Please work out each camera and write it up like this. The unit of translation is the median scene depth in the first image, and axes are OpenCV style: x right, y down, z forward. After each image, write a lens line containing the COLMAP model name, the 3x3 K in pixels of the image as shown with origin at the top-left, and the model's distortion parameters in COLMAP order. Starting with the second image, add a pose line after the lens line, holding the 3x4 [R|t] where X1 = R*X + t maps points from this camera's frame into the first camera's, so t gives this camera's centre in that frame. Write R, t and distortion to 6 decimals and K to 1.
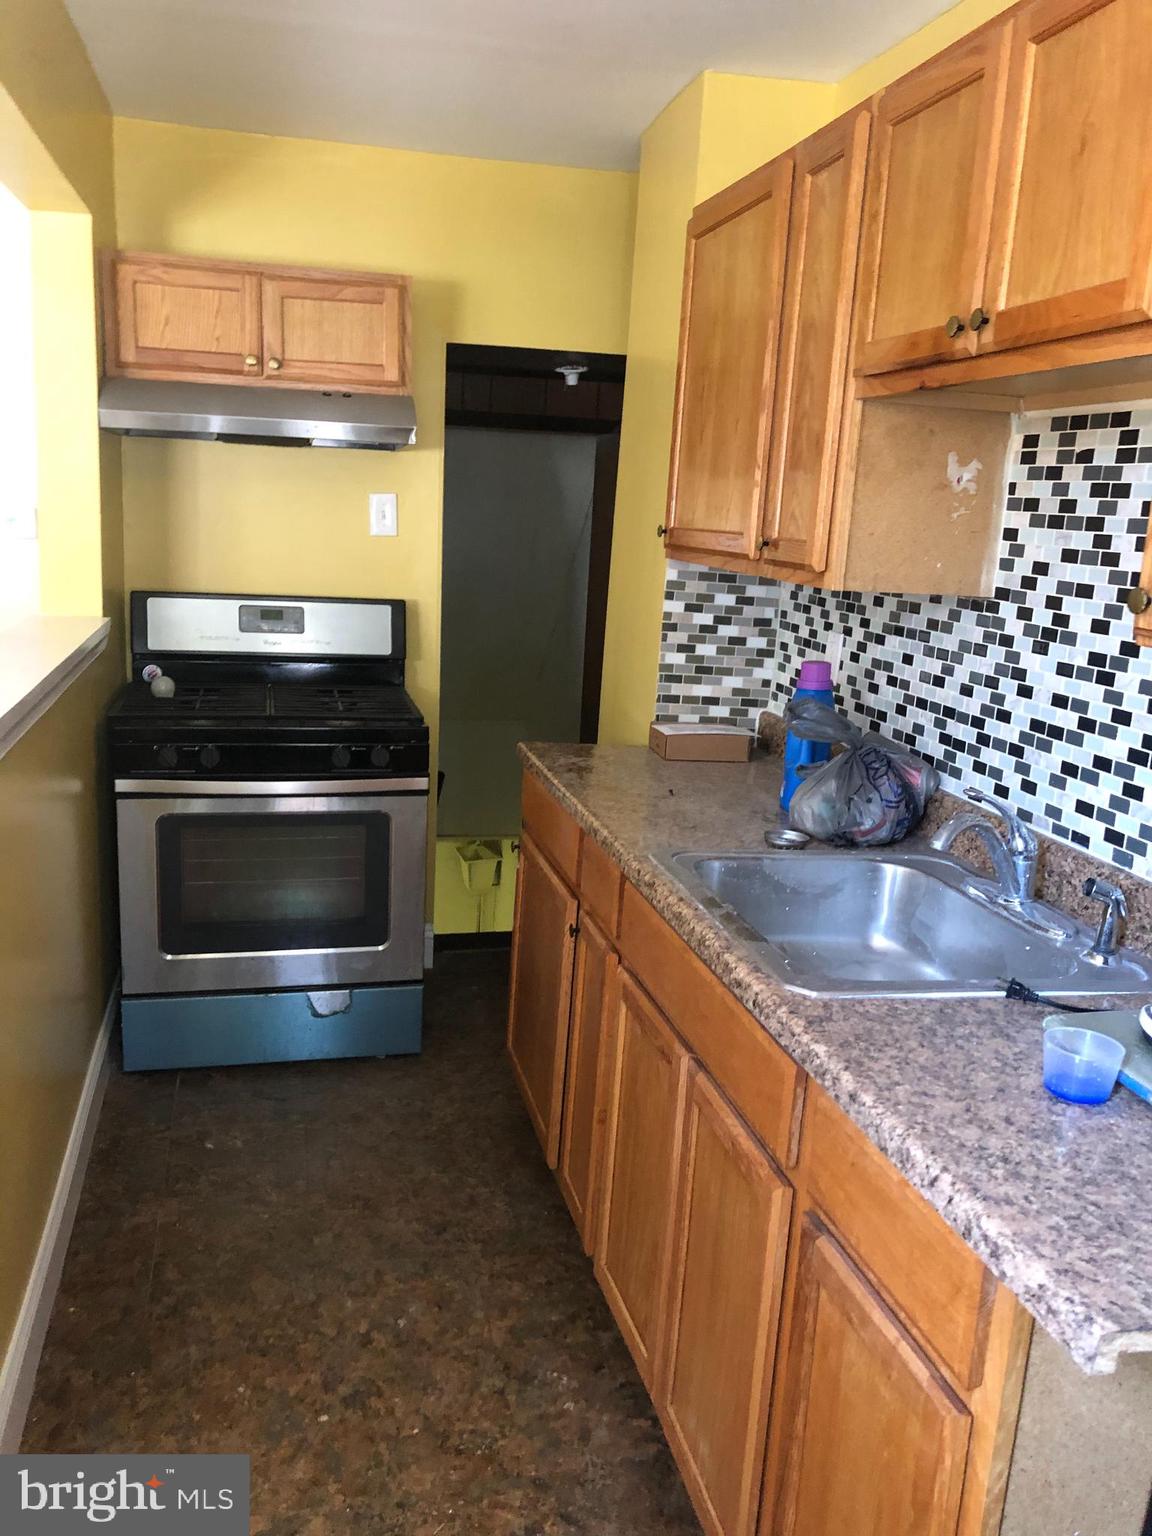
lens RADIAL K [[1267.9, 0, 576.0], [0, 1267.9, 768.0], [0, 0, 1]] dist [0.121407, -0.301504]
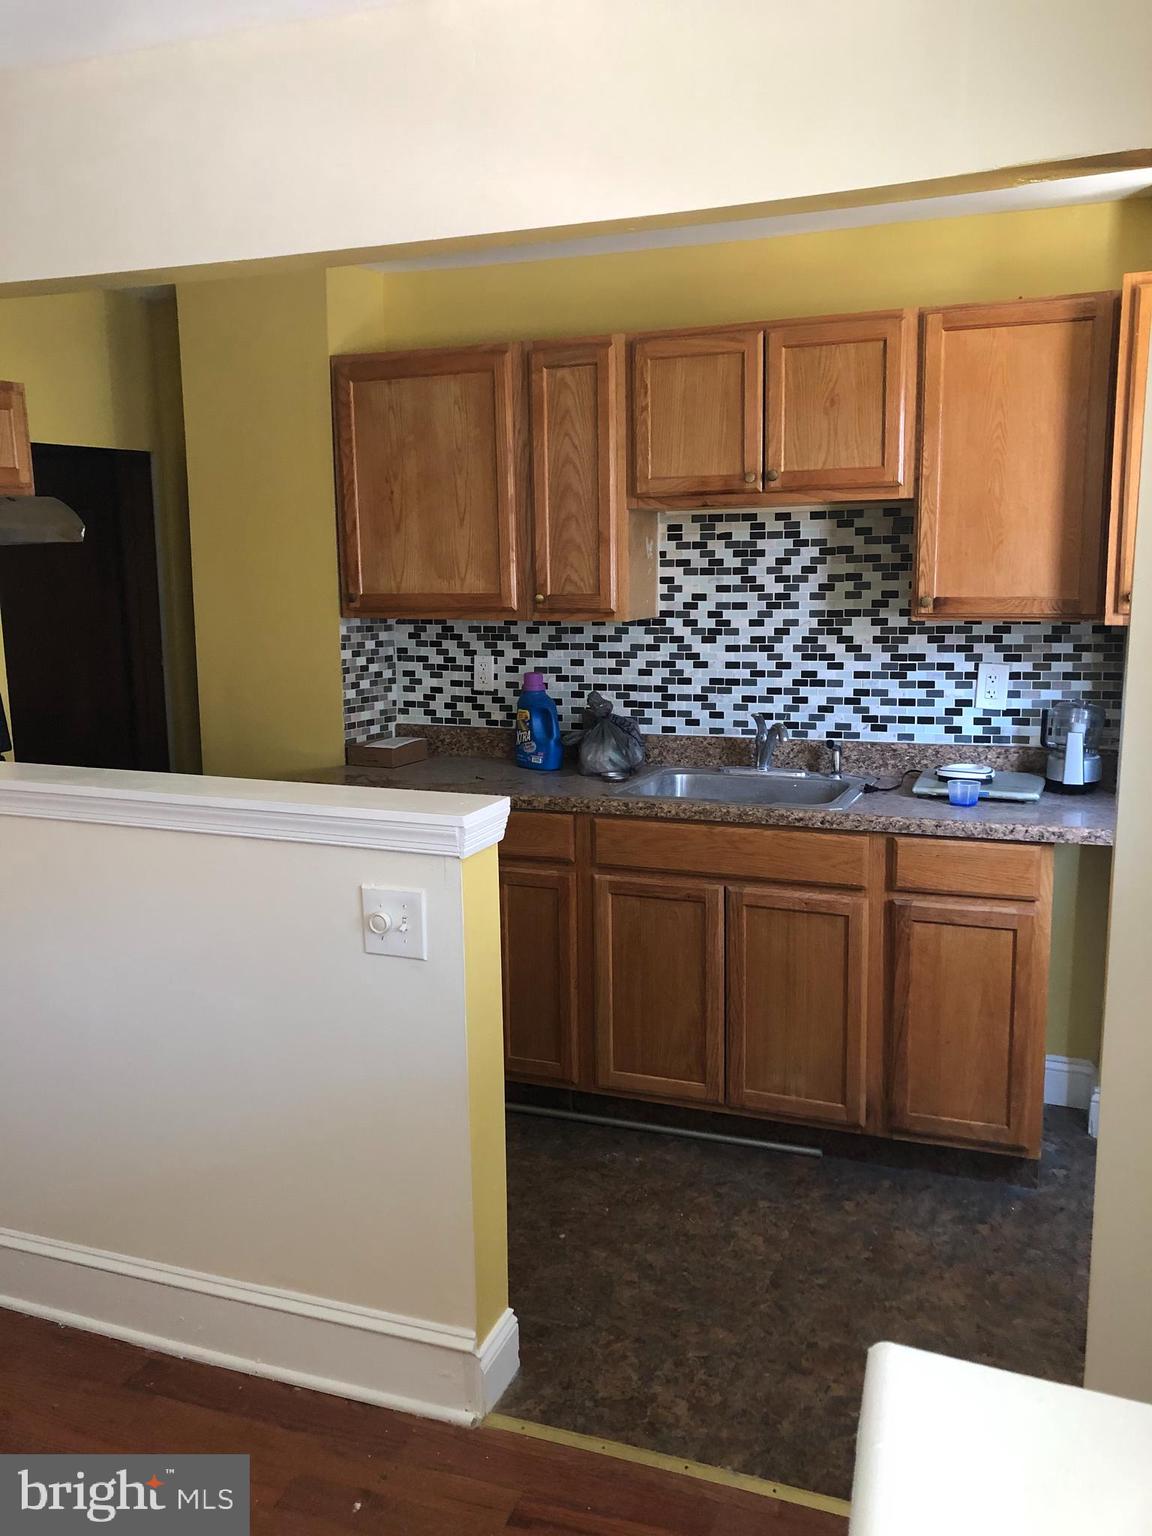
lens RADIAL K [[1260.4, 0, 576.0], [0, 1260.4, 768.0], [0, 0, 1]] dist [0.198408, -0.518925]
pose [[0.571599, -0.198187, 0.796239, -1.184235], [0.214153, 0.972792, 0.088396, -0.111271], [-0.792094, 0.119990, 0.598490, 0.080255]]
